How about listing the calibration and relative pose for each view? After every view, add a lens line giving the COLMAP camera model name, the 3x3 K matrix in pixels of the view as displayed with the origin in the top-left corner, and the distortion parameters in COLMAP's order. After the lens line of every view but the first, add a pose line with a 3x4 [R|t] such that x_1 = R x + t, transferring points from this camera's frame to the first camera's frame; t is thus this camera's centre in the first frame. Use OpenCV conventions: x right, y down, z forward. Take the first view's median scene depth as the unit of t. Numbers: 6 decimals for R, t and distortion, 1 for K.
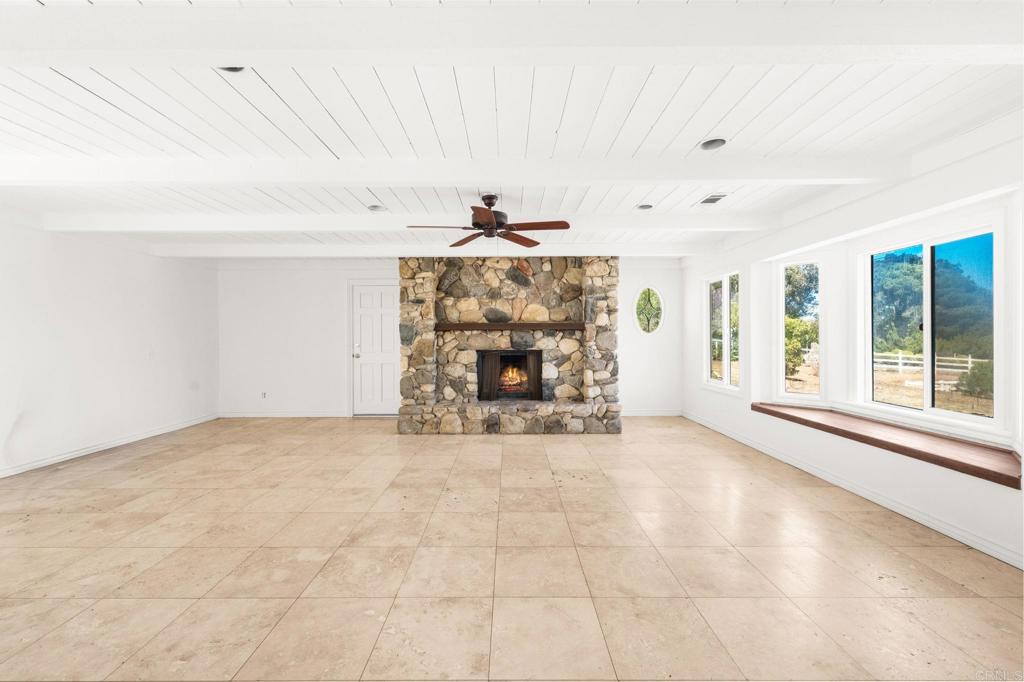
lens RADIAL K [[405.4, 0, 509.7], [0, 405.4, 340.4], [0, 0, 1]] dist [-0.000441, 0.000047]
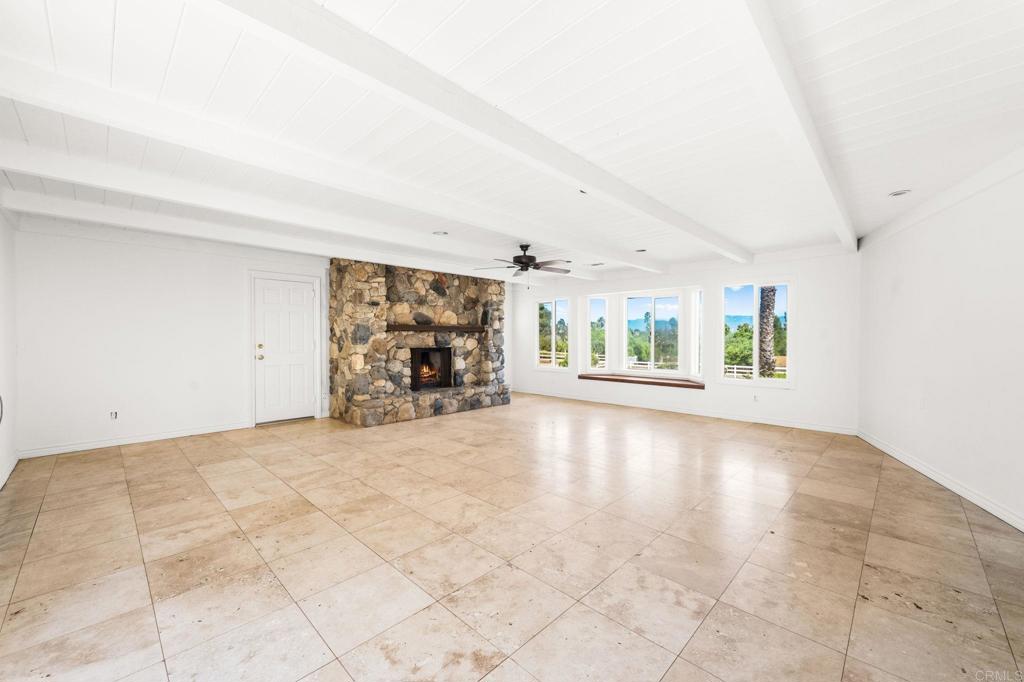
lens RADIAL K [[405.4, 0, 509.7], [0, 405.4, 340.4], [0, 0, 1]] dist [-0.000441, 0.000047]
pose [[0.700079, -0.001700, 0.714063, -0.730422], [0.002860, 0.999996, -0.000423, 0.003383], [-0.714059, 0.002338, 0.700081, -0.019355]]
